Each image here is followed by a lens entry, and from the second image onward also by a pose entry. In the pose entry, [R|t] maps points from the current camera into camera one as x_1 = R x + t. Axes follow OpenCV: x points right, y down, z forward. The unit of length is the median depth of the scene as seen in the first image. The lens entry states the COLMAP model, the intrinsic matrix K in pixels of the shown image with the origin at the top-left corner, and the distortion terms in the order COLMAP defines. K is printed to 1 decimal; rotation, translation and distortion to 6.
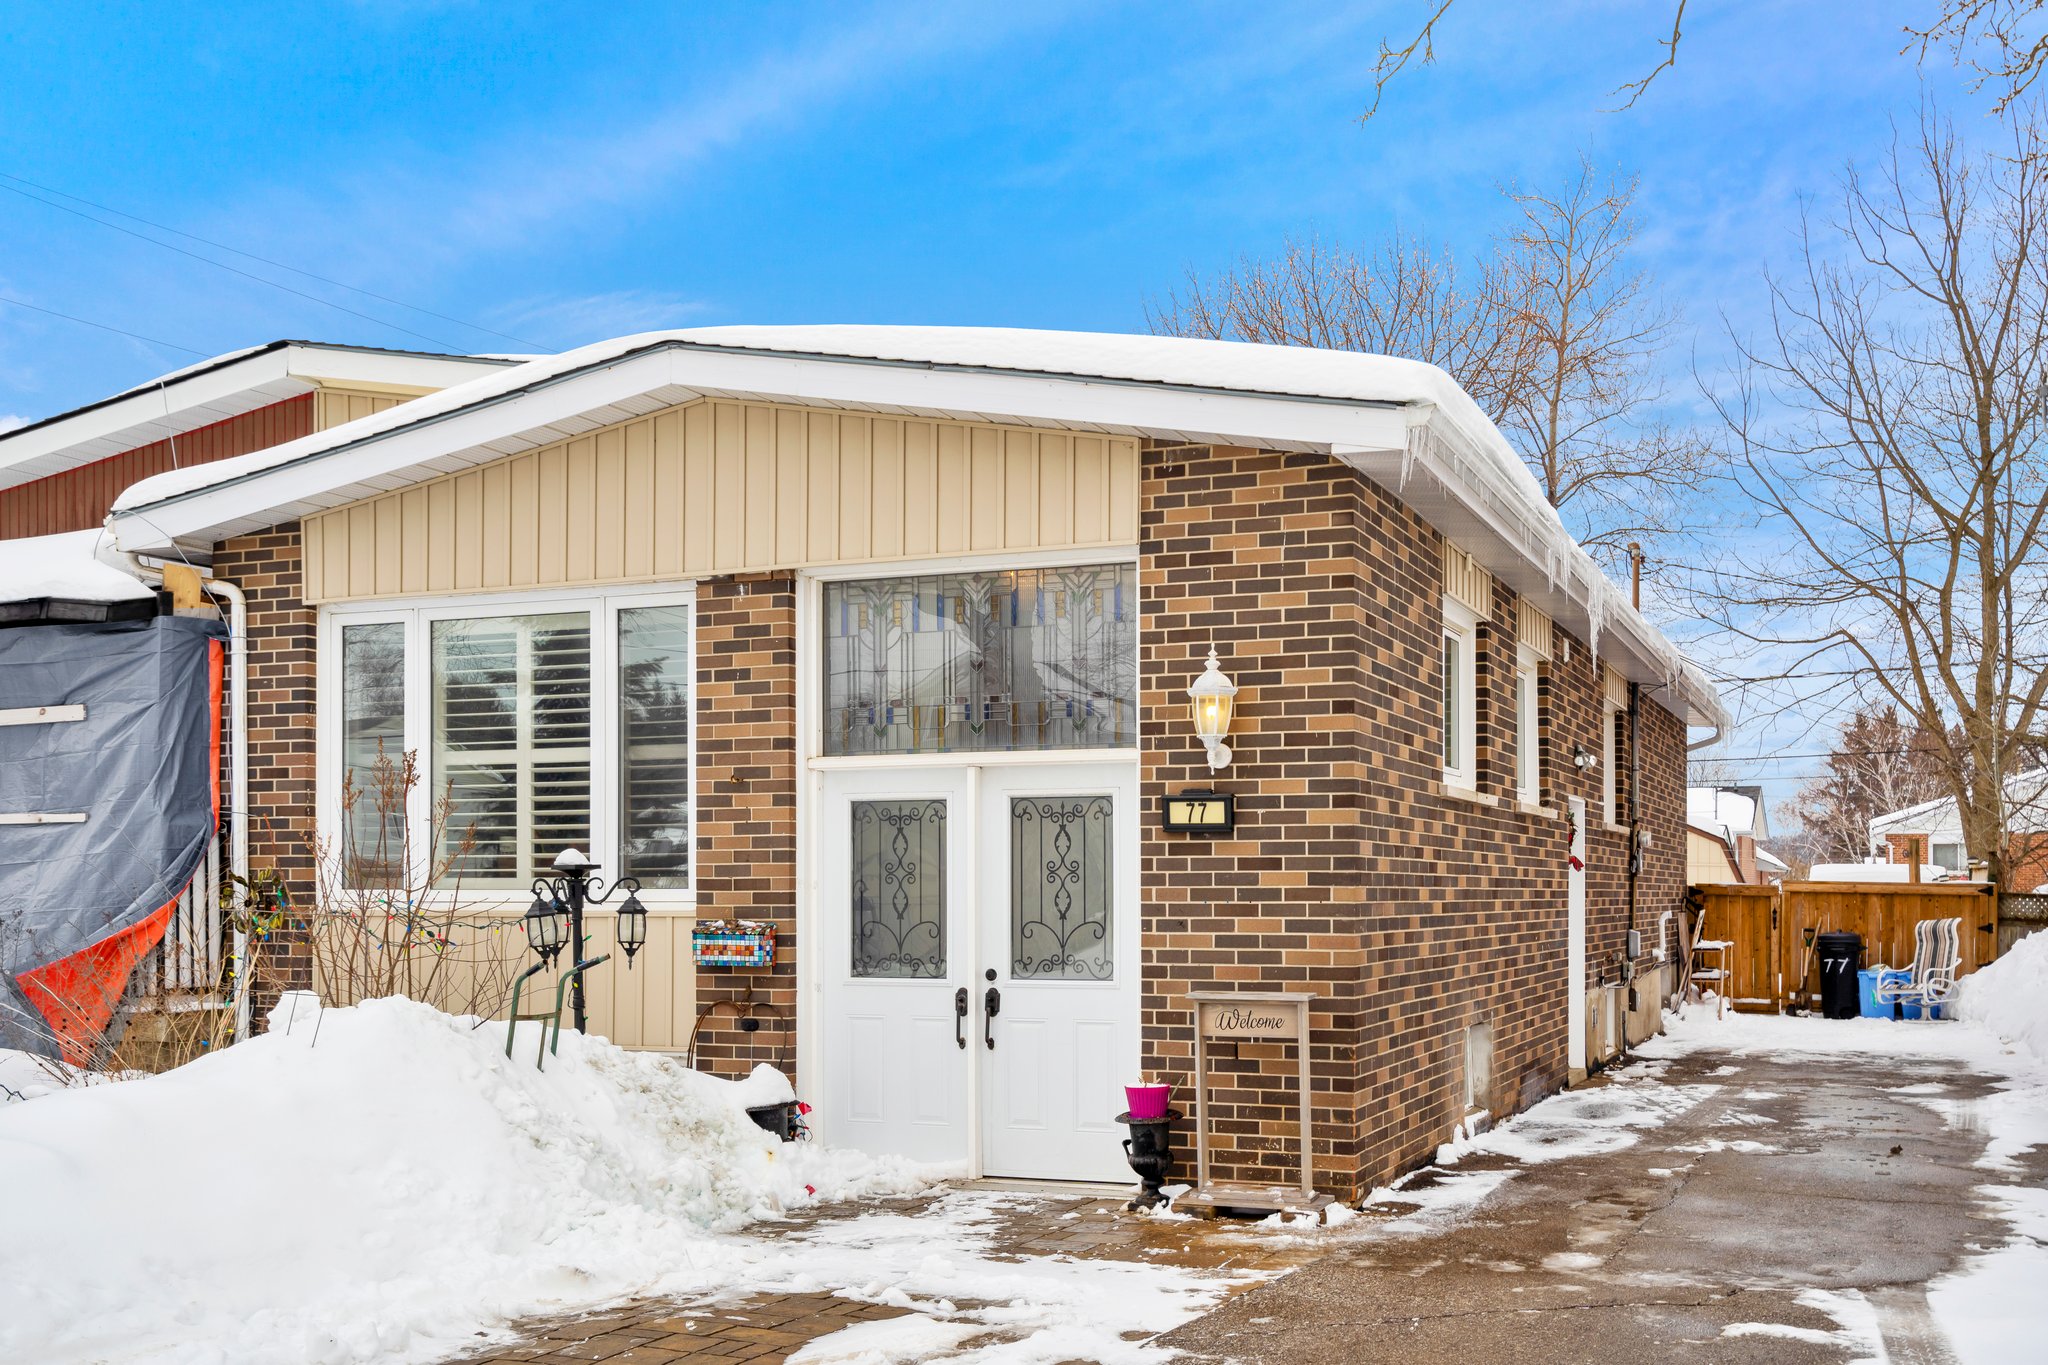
lens RADIAL K [[2056.7, 0, 1000.1], [0, 2056.7, 677.2], [0, 0, 1]] dist [0.003239, 0.011809]
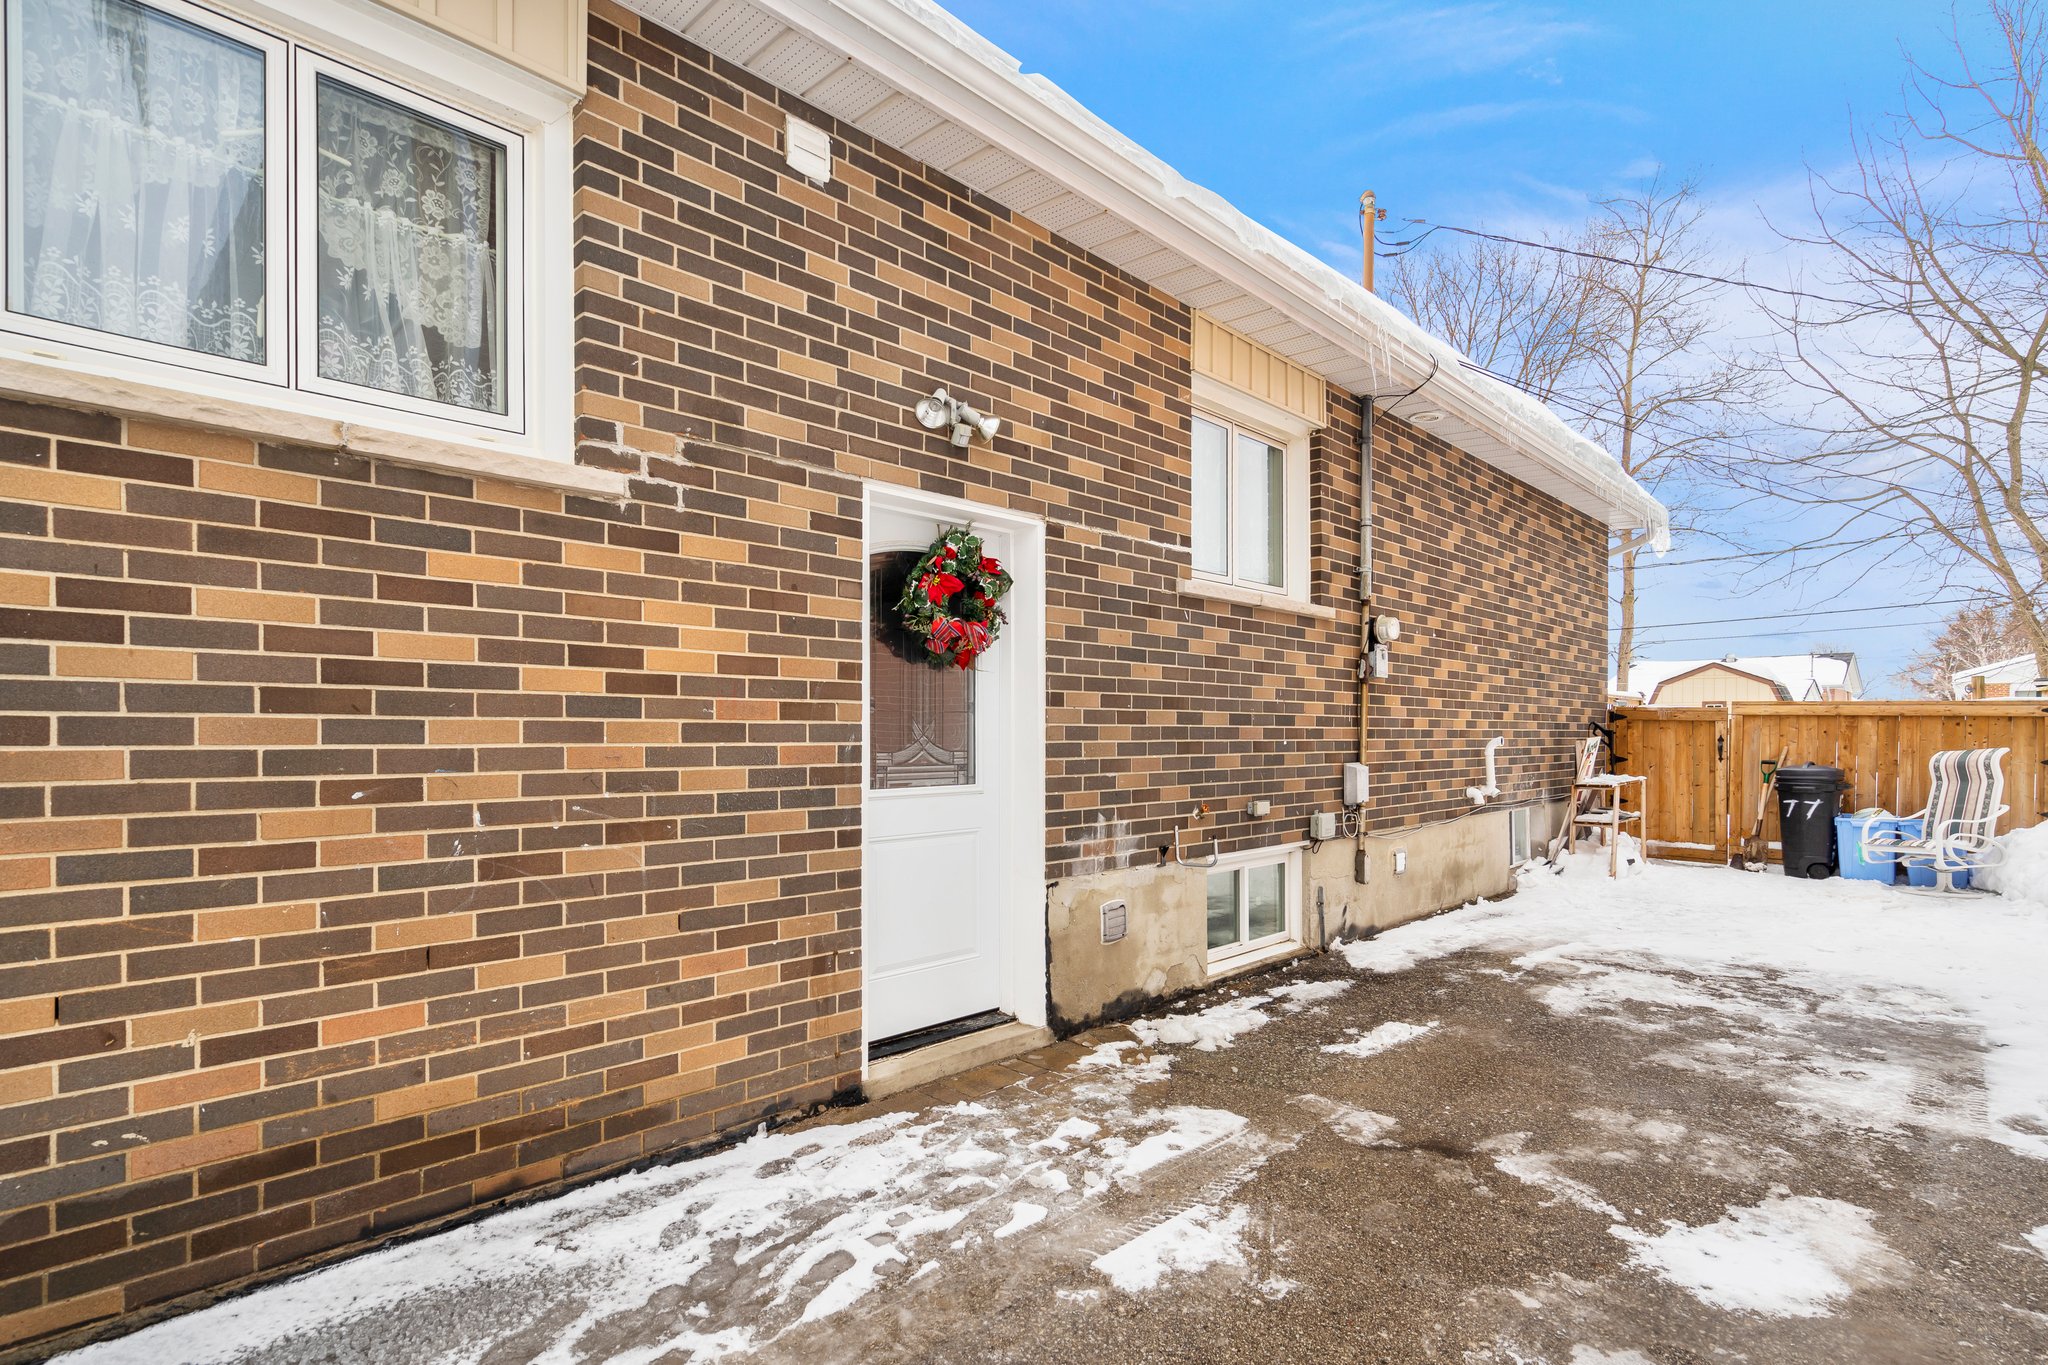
lens RADIAL K [[980.7, 0, 1026.7], [0, 980.7, 677.8], [0, 0, 1]] dist [0.001223, 0.000120]
pose [[0.931409, -0.022214, -0.363295, 0.567066], [0.039051, 0.998473, 0.039066, 0.136999], [0.361872, -0.050574, 0.930855, 1.164413]]
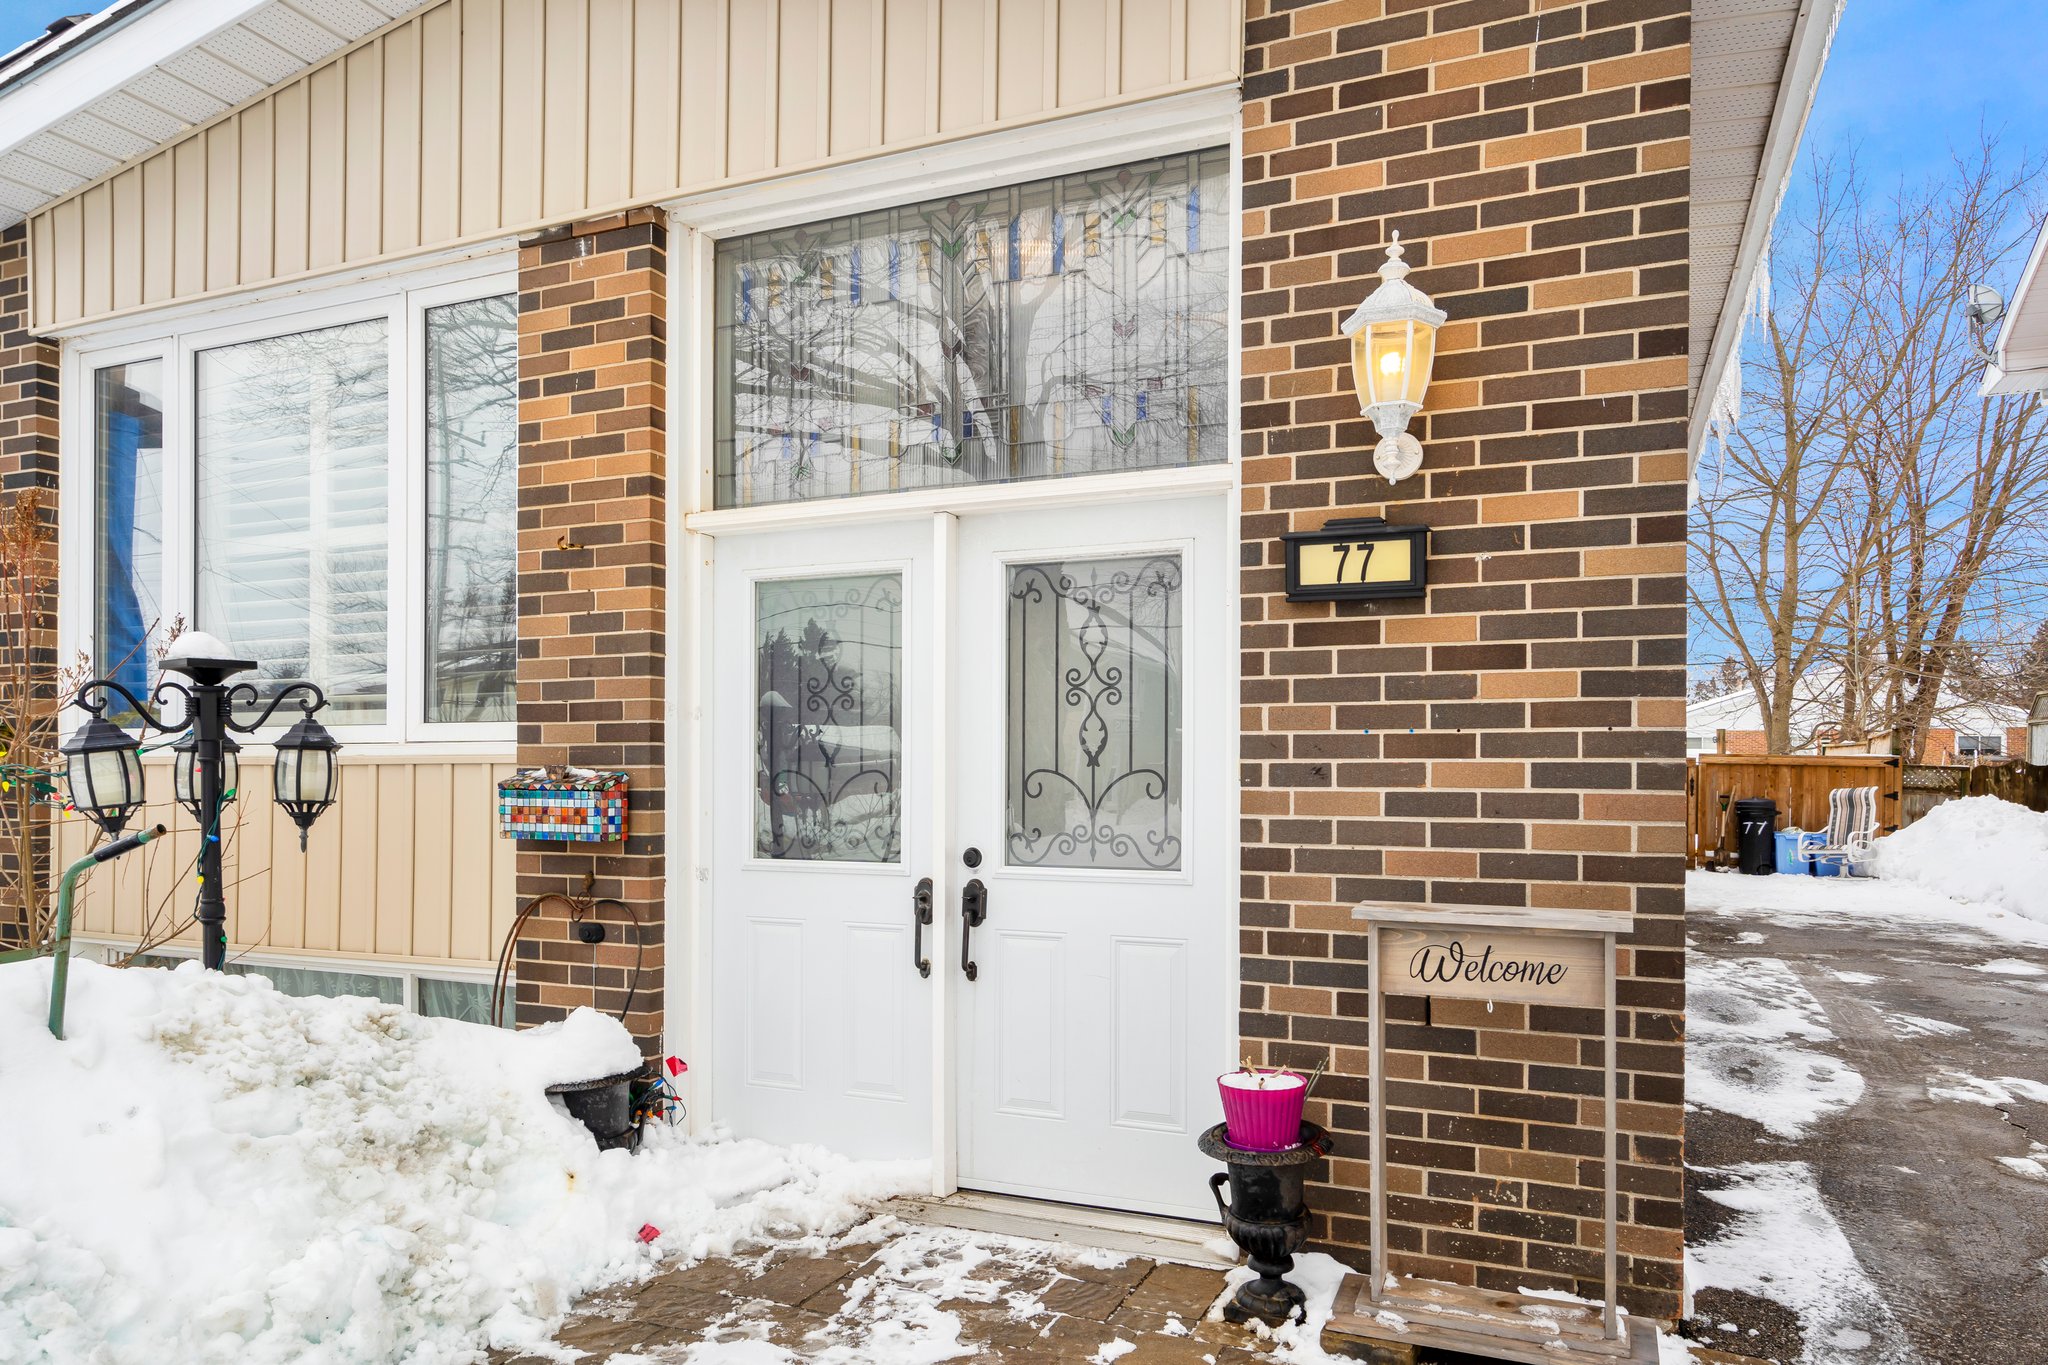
lens RADIAL K [[1291.9, 0, 1023.7], [0, 1291.9, 760.9], [0, 0, 1]] dist [0.030217, -0.000531]
pose [[0.999983, 0.004455, 0.003760, 0.008966], [-0.004791, 0.995516, 0.094471, 0.079642], [-0.003323, -0.094488, 0.995520, 0.617968]]
